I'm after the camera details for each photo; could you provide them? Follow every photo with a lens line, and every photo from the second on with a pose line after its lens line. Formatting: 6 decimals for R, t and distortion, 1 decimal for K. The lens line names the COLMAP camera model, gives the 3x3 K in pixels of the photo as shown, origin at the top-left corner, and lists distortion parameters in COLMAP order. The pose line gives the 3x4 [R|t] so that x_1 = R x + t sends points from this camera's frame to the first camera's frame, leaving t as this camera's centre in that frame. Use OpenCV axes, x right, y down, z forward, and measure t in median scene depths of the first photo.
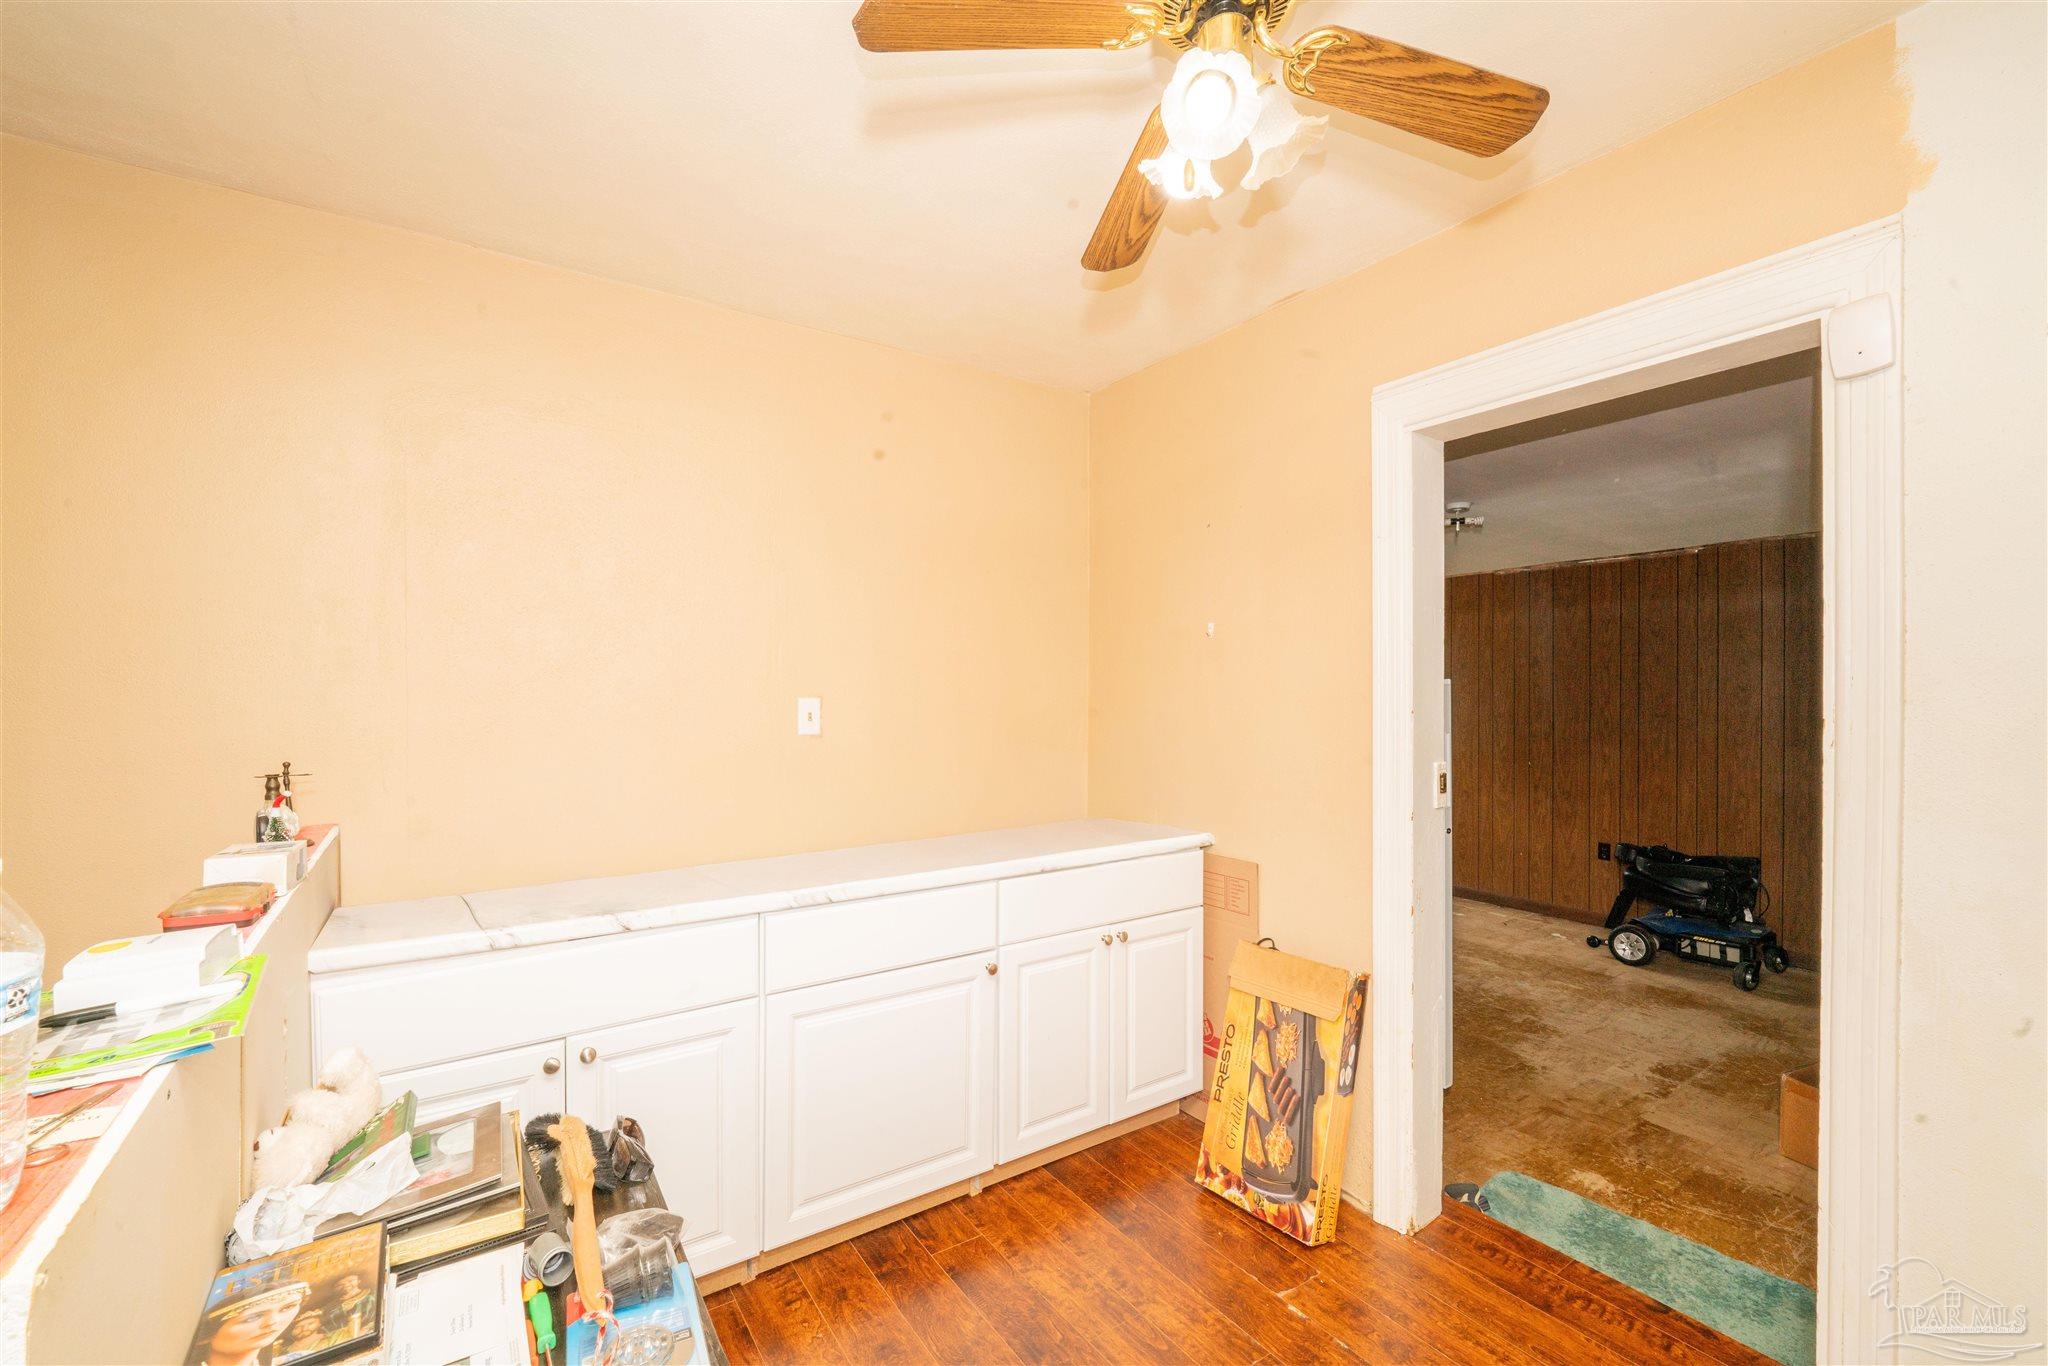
lens RADIAL K [[861.7, 0, 1023.8], [0, 861.7, 710.9], [0, 0, 1]] dist [-0.000215, 0.000016]
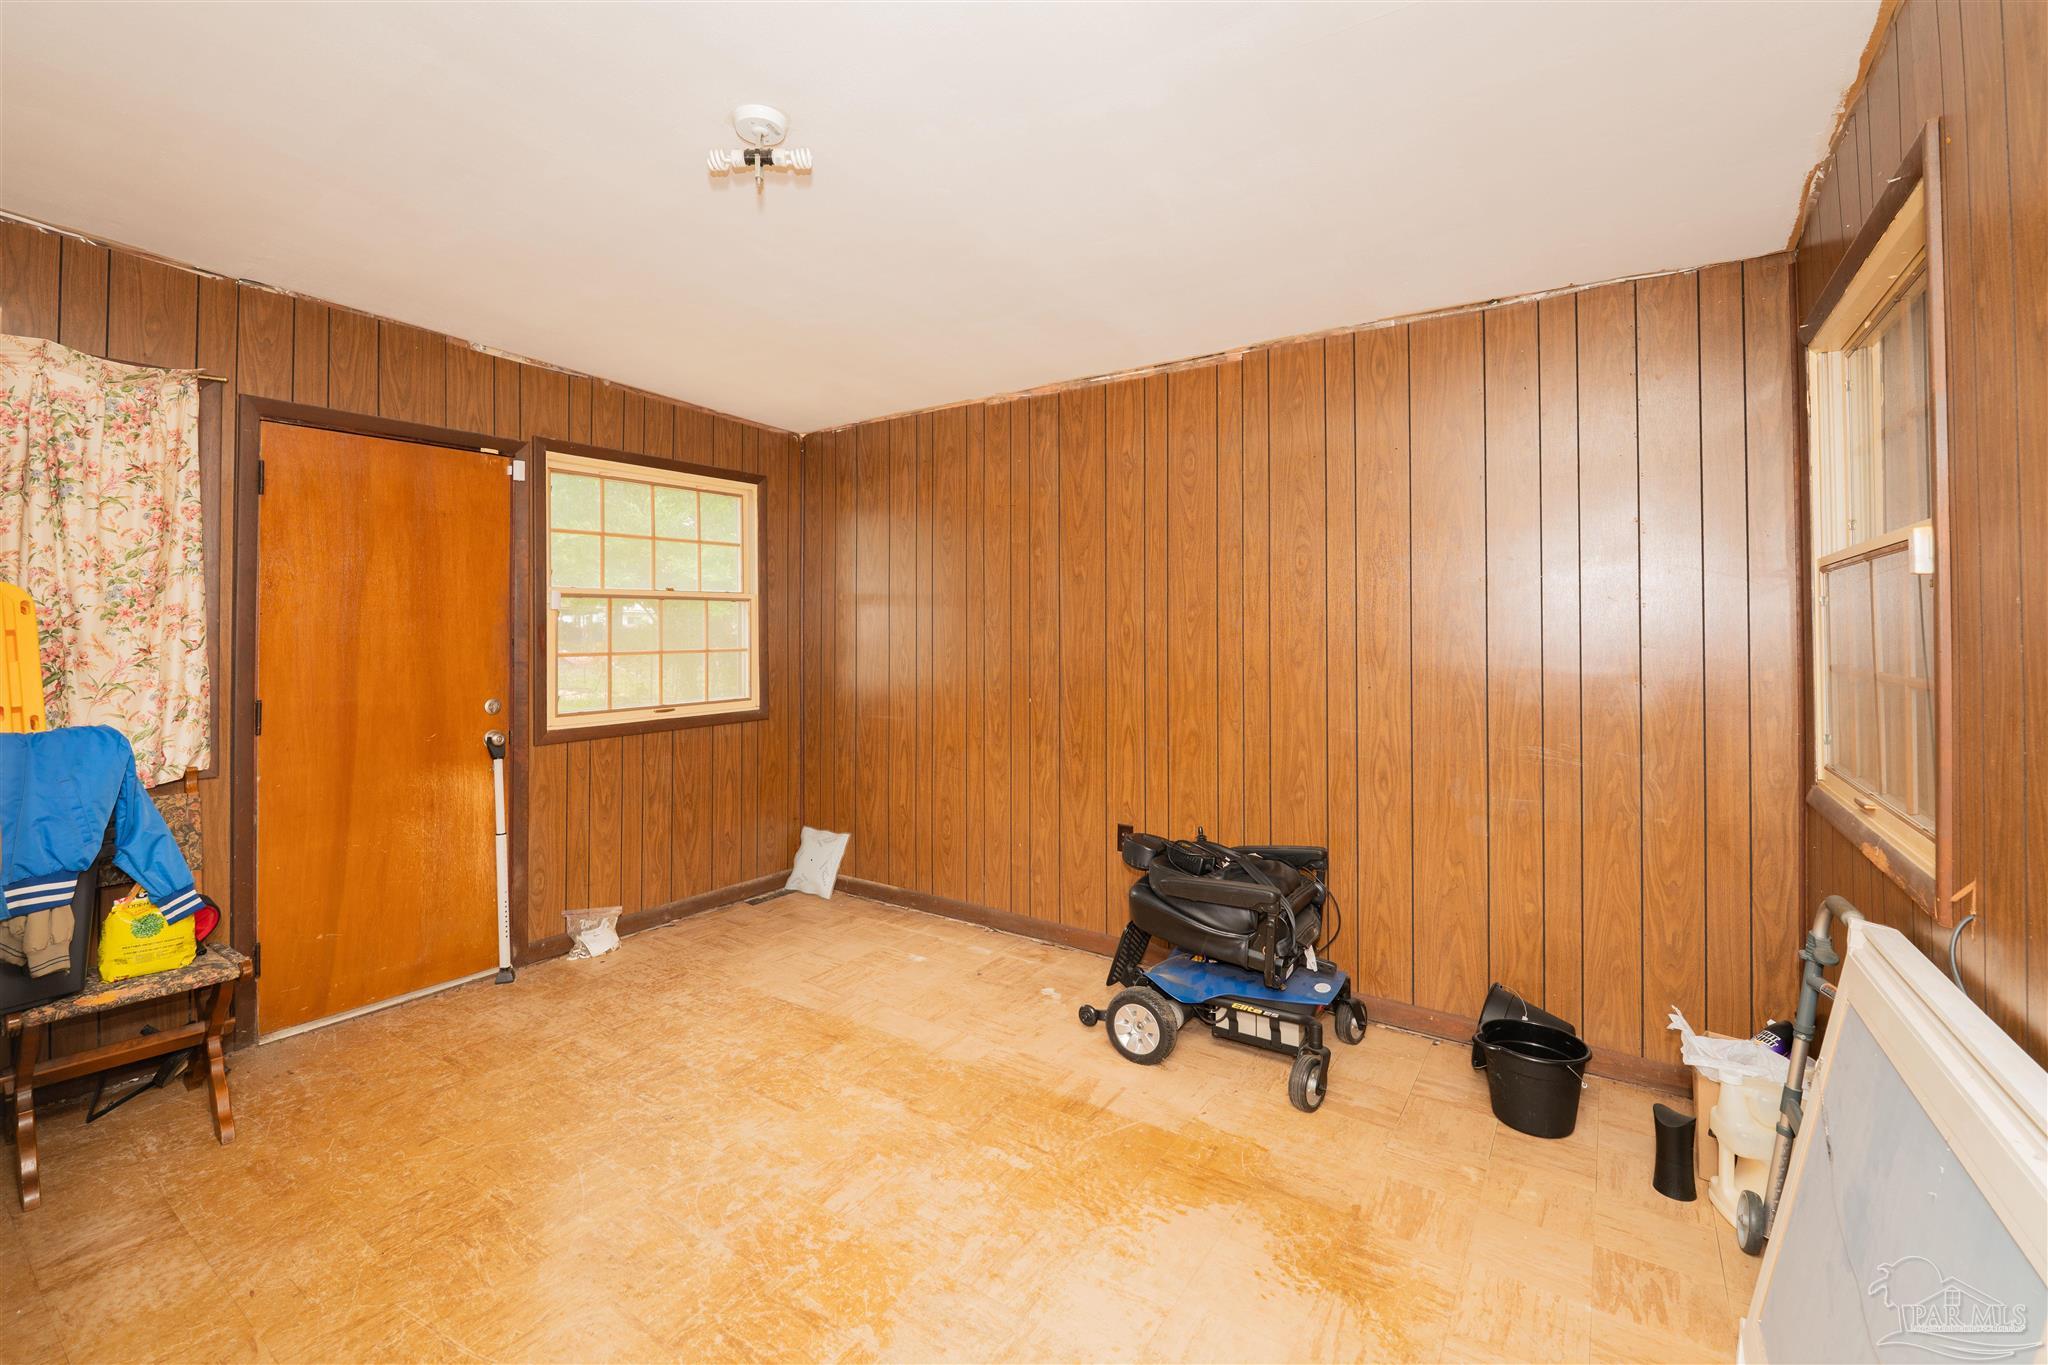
lens RADIAL K [[868.8, 0, 1023.7], [0, 868.8, 643.2], [0, 0, 1]] dist [0.000496, -0.000002]
pose [[0.929712, 0.006554, 0.368228, 0.415559], [0.001920, 0.999742, -0.022642, 0.039823], [-0.368281, 0.021757, 0.929460, 0.489591]]
